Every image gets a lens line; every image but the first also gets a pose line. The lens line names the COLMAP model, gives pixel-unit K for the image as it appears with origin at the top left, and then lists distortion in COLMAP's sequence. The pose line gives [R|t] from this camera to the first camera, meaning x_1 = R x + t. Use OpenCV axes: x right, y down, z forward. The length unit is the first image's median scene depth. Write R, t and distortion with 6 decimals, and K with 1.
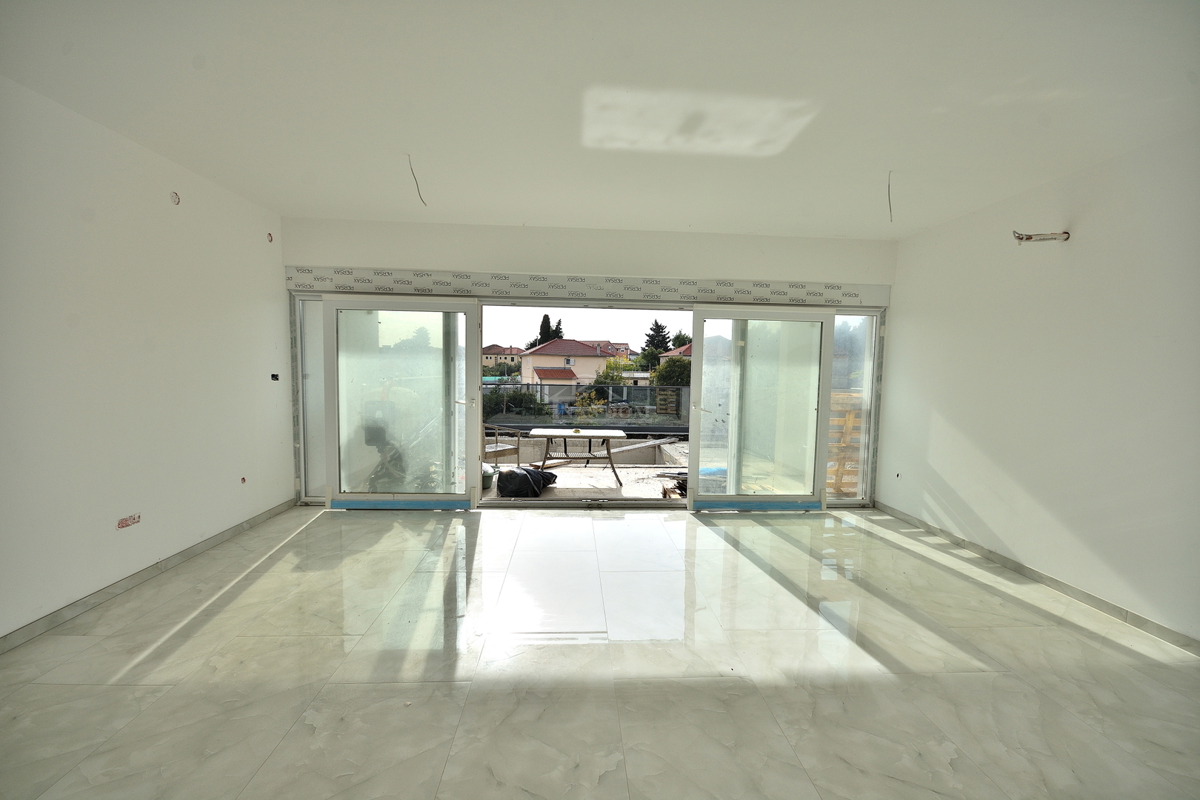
lens RADIAL K [[526.5, 0, 603.7], [0, 526.5, 412.3], [0, 0, 1]] dist [0.000968, -0.006161]
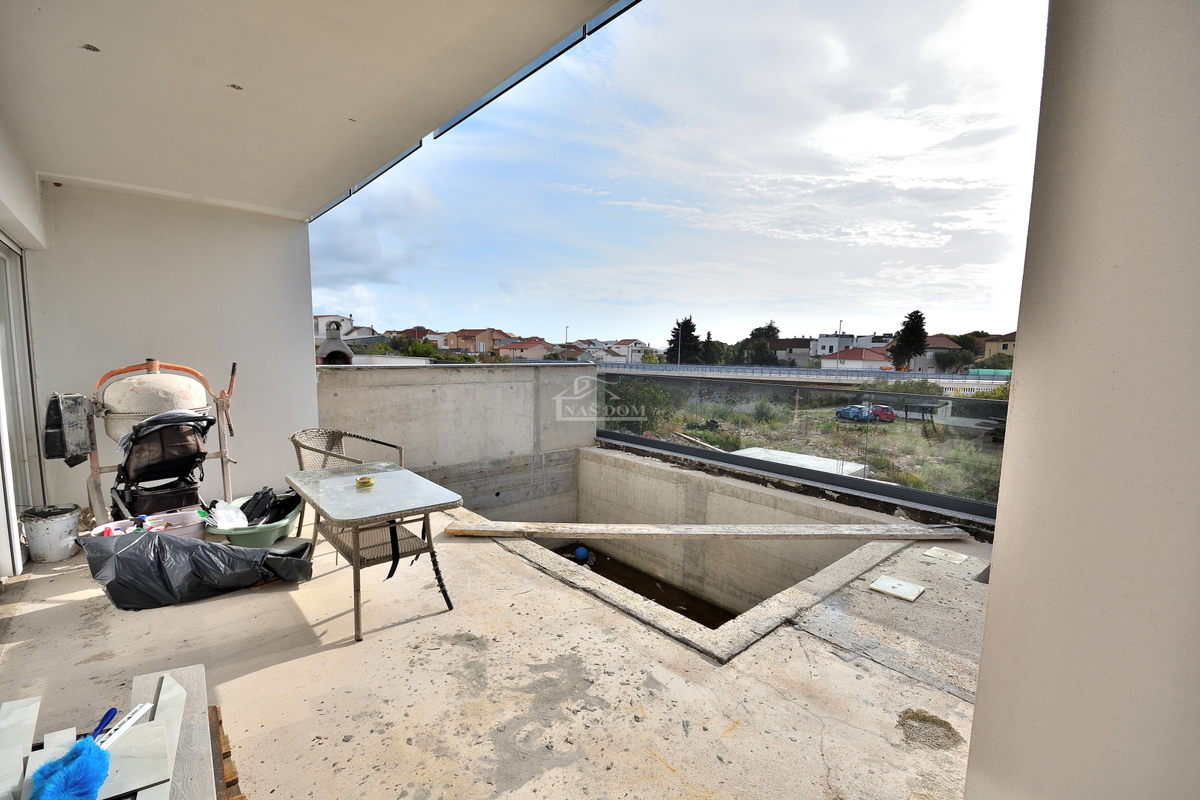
lens RADIAL K [[526.8, 0, 601.8], [0, 526.8, 408.8], [0, 0, 1]] dist [0.014267, -0.016282]
pose [[0.616248, 0.080179, -0.783460, 0.609859], [-0.070027, 0.996442, 0.046895, -0.091370], [0.784433, 0.025965, 0.619670, 1.232730]]
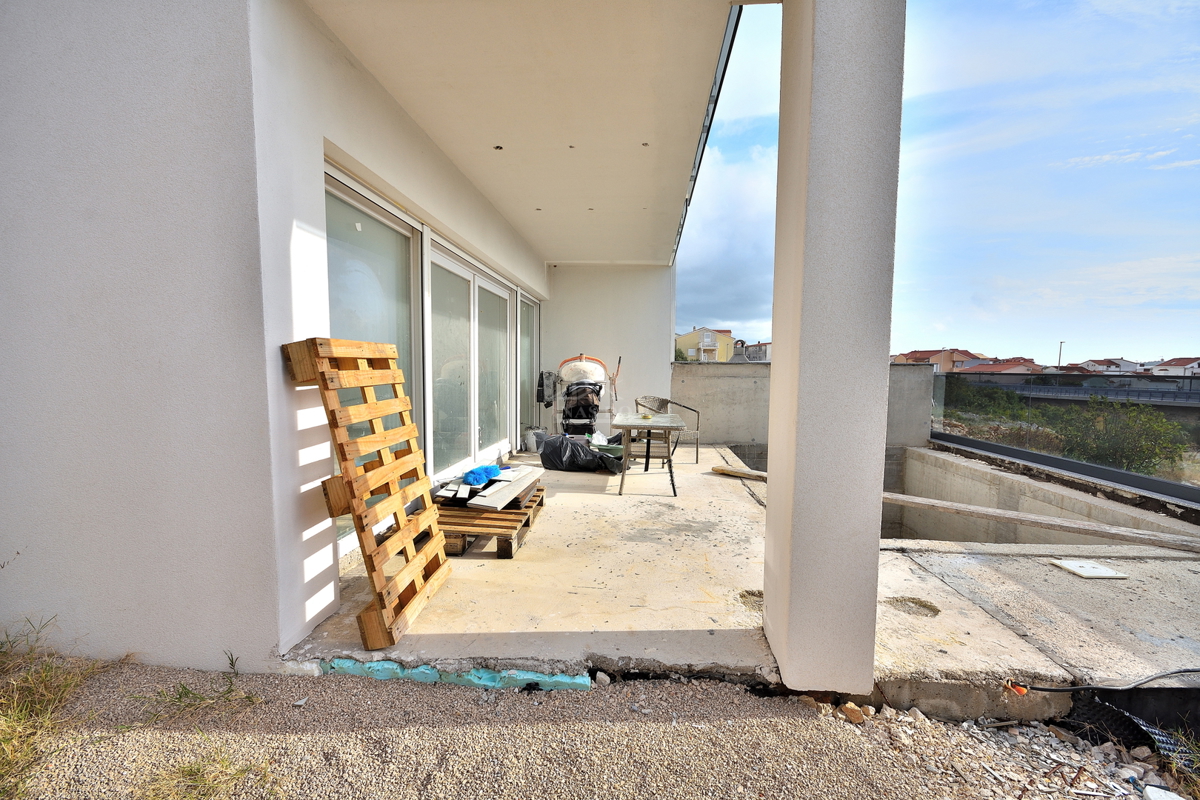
lens RADIAL K [[526.5, 0, 603.7], [0, 526.5, 412.3], [0, 0, 1]] dist [0.000968, -0.006161]
pose [[-0.135489, 0.061069, -0.988895, 1.019029], [-0.091552, 0.993057, 0.073869, -0.031538], [0.986540, 0.100544, -0.128957, 1.463419]]
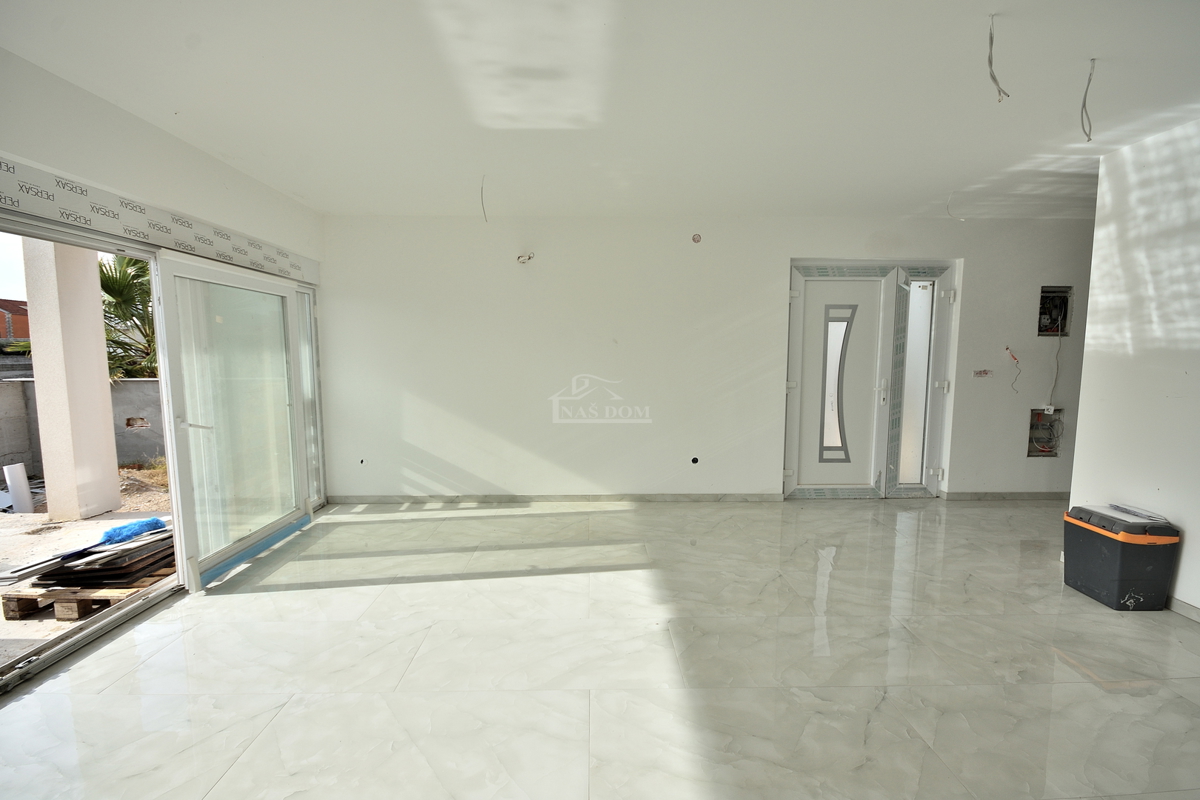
lens RADIAL K [[543.9, 0, 603.4], [0, 543.9, 411.9], [0, 0, 1]] dist [0.001175, -0.004355]
pose [[0.037811, -0.125040, 0.991431, -0.430520], [0.082357, 0.989155, 0.121612, -0.059645], [-0.995885, 0.077053, 0.047699, 0.502871]]
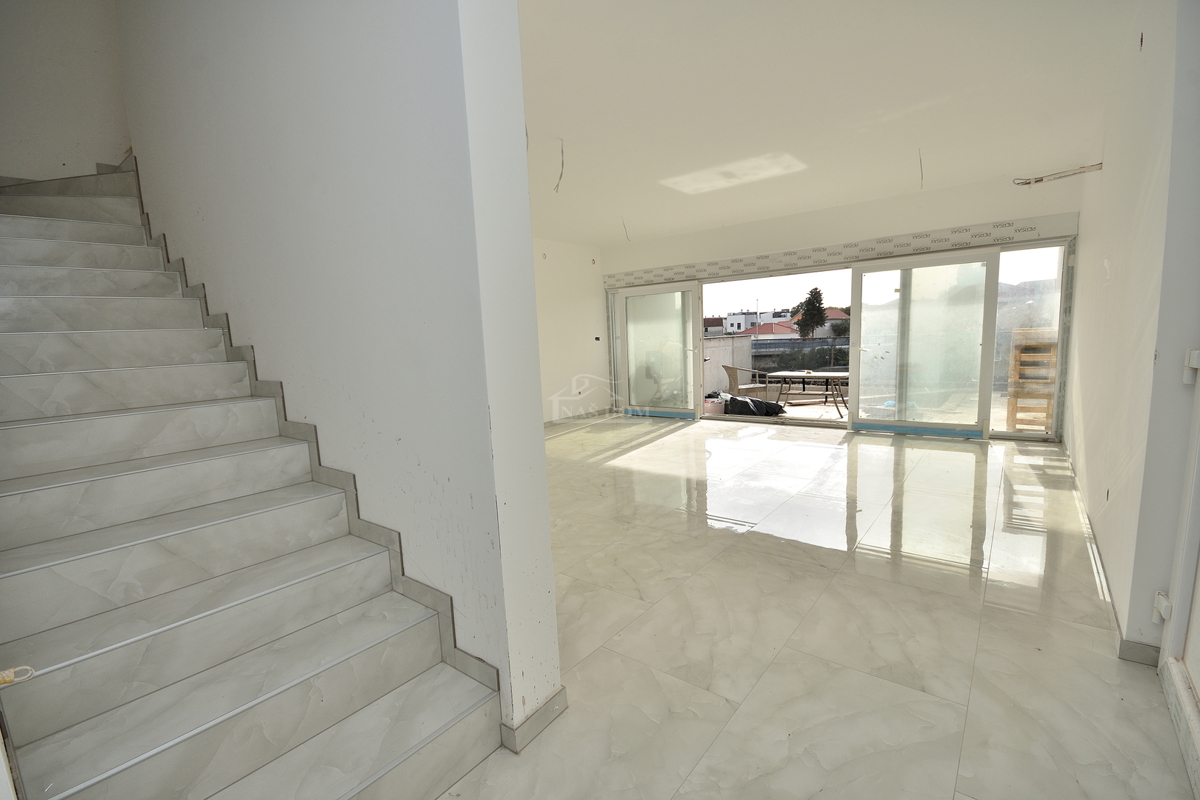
lens RADIAL K [[526.8, 0, 601.8], [0, 526.8, 408.8], [0, 0, 1]] dist [0.014267, -0.016282]
pose [[0.742742, 0.038989, -0.668442, 0.581988], [0.004135, 0.998017, 0.062808, 0.056844], [0.669565, -0.049414, 0.741108, -0.332465]]
